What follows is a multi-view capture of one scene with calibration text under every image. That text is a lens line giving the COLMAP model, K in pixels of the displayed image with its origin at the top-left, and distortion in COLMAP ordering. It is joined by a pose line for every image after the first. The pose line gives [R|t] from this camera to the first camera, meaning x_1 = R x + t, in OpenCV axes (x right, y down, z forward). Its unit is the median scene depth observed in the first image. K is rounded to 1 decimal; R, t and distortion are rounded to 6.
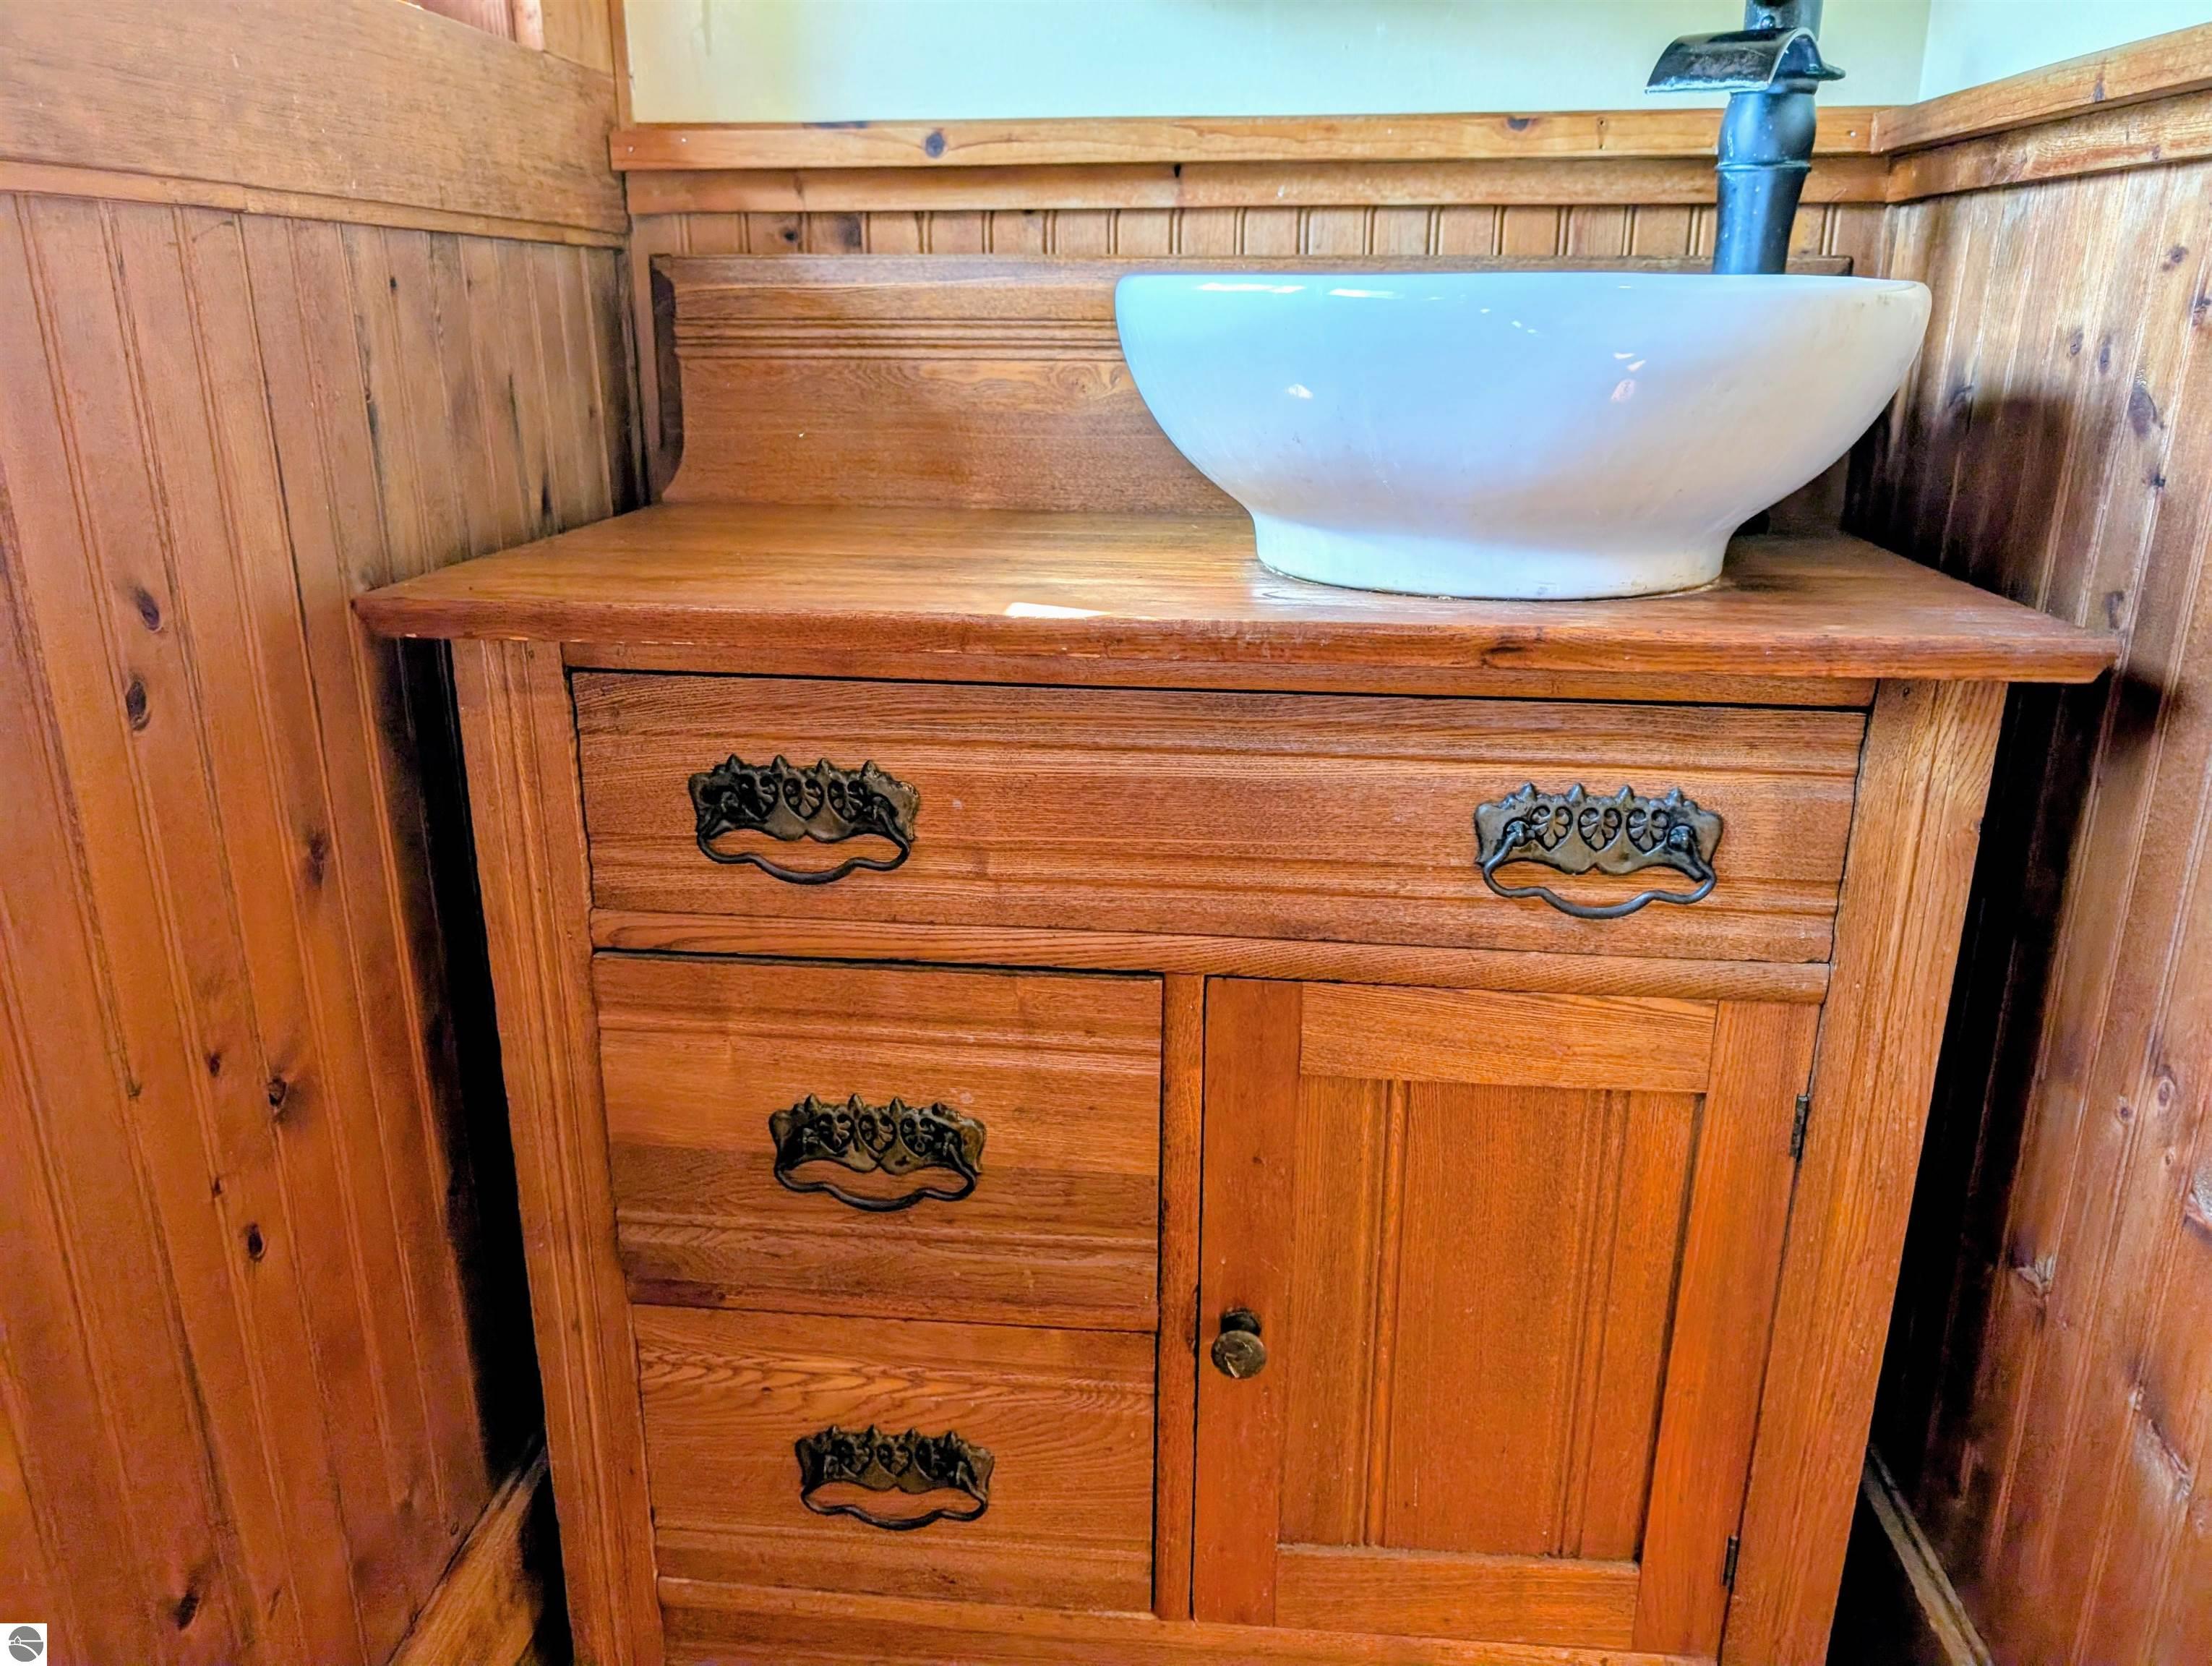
lens RADIAL K [[1639.6, 0, 1114.8], [0, 1639.6, 831.1], [0, 0, 1]] dist [0.040266, -0.068058]
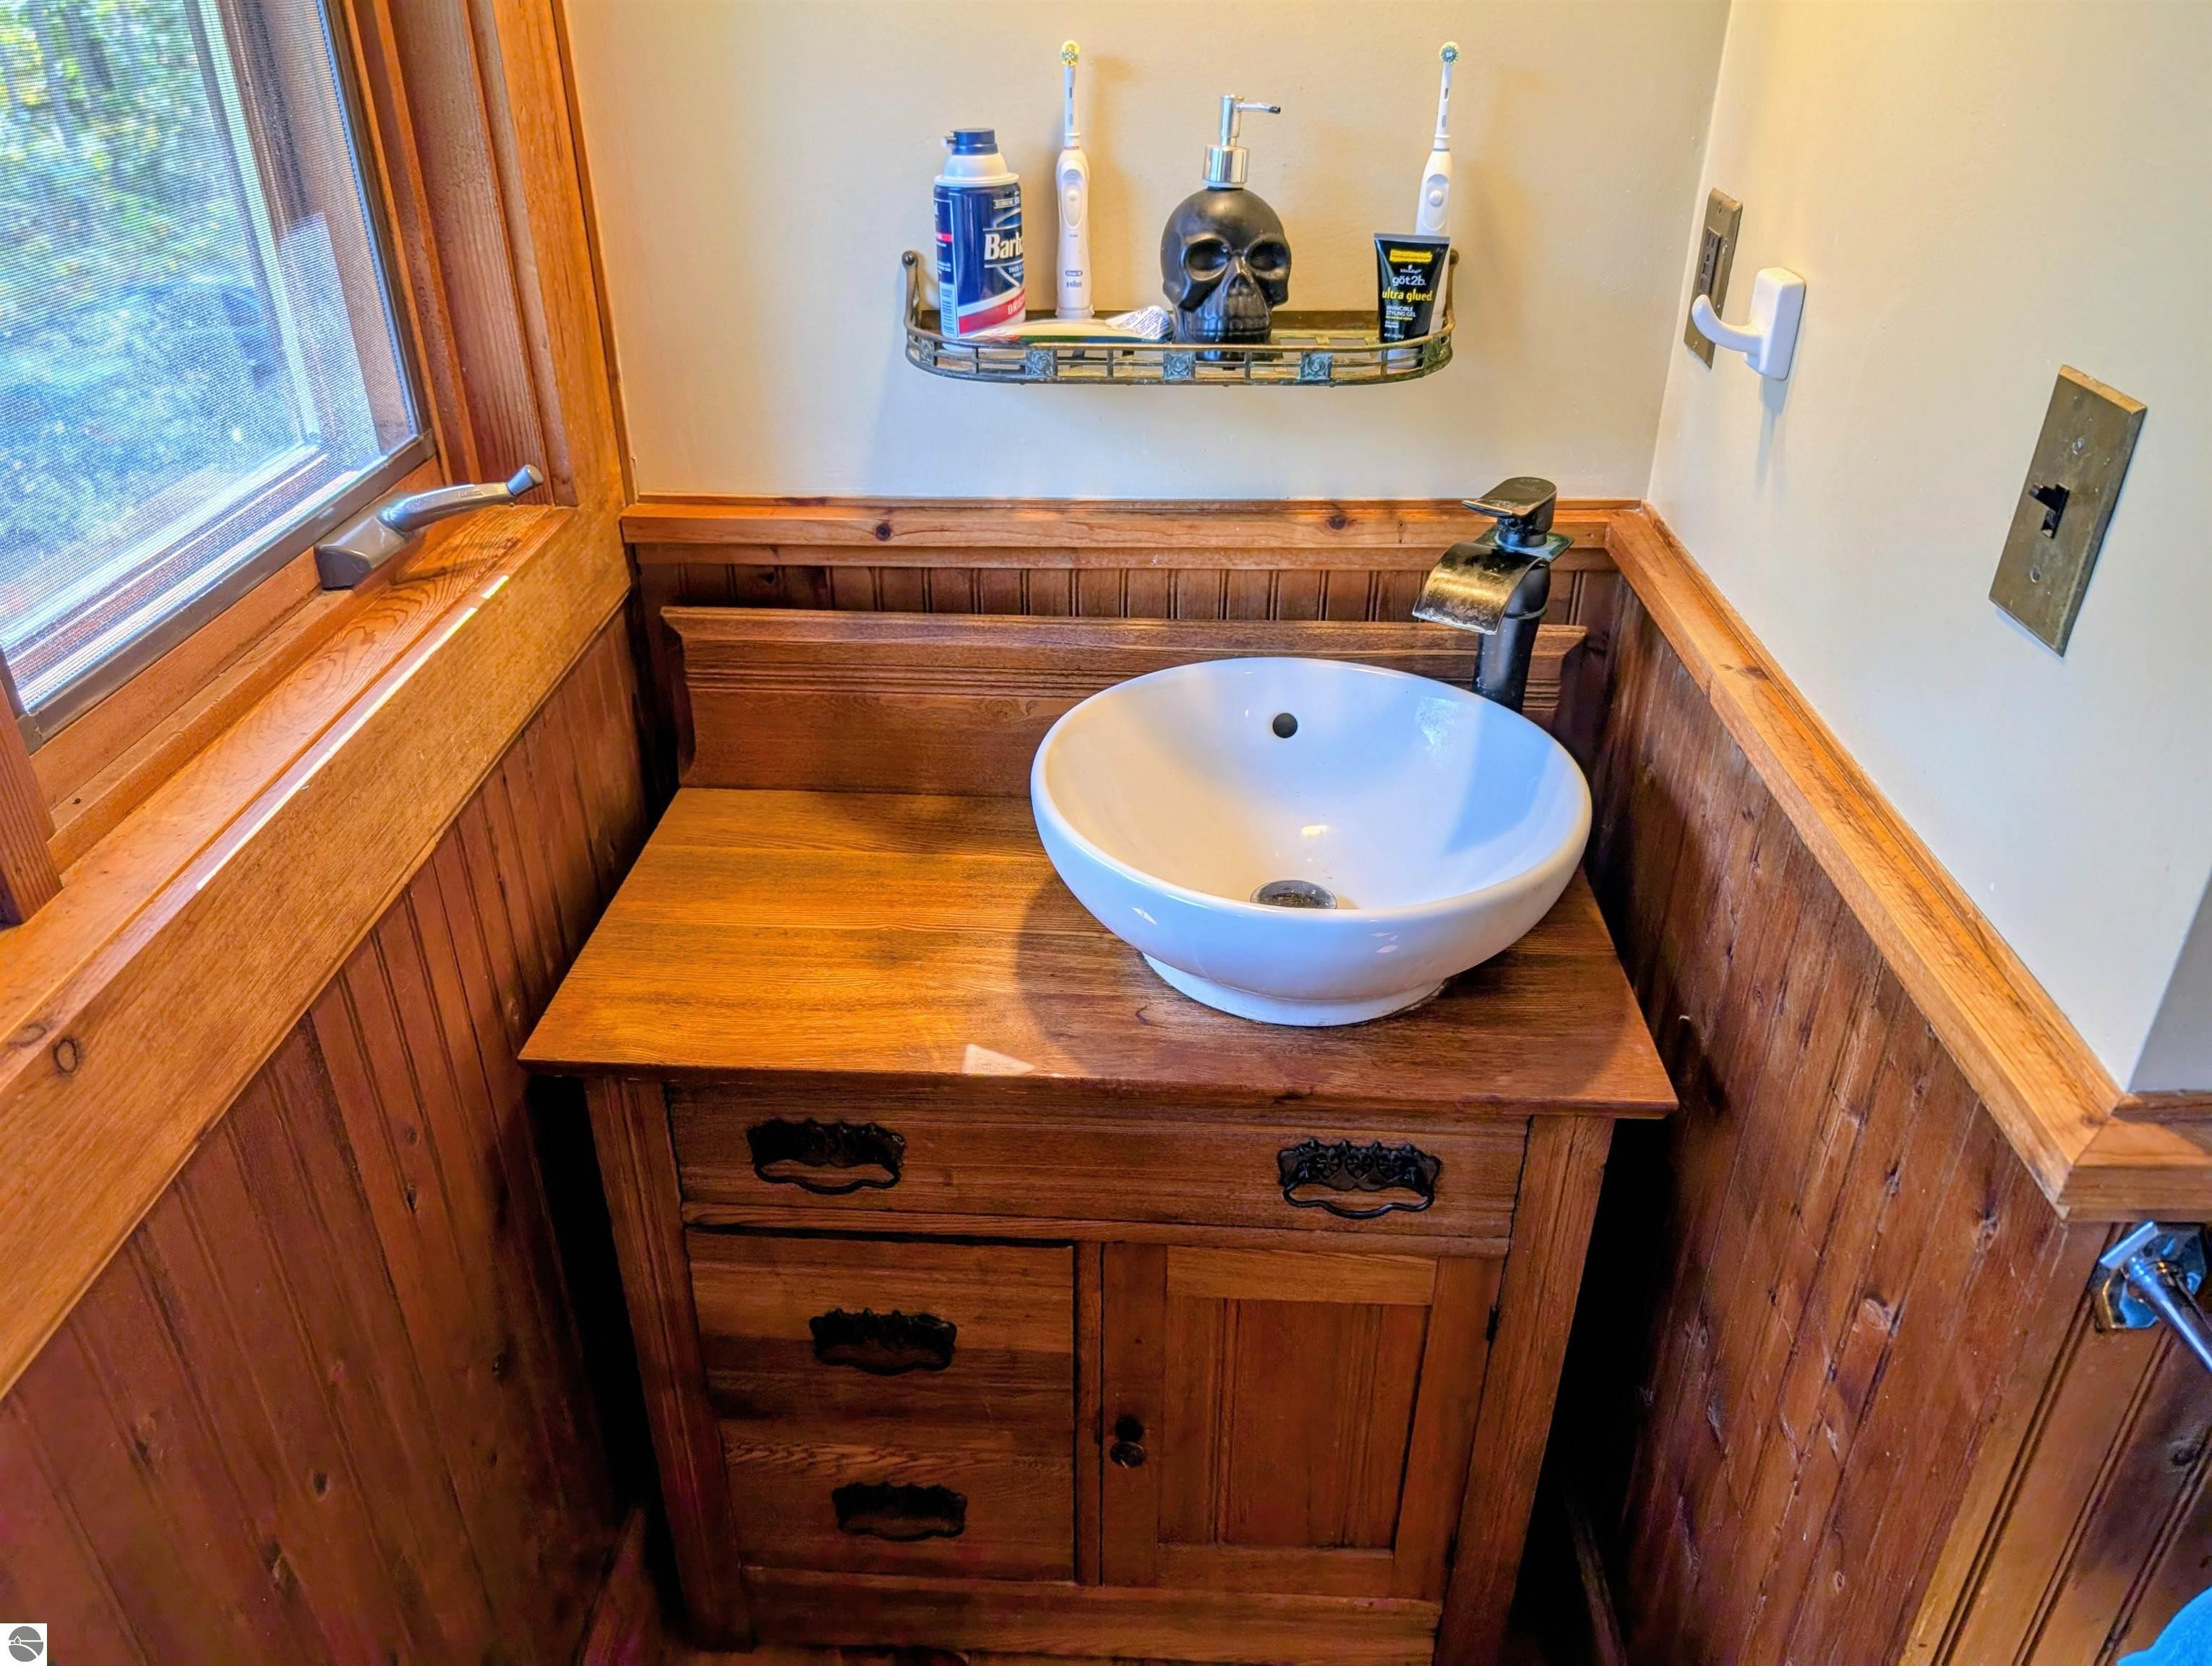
lens RADIAL K [[1642.4, 0, 1089.7], [0, 1642.4, 839.1], [0, 0, 1]] dist [0.089786, -0.248075]
pose [[0.999239, -0.023725, 0.030962, 0.005920], [0.016737, 0.977758, 0.209066, -0.560004], [-0.035233, -0.208389, 0.977411, -0.374218]]
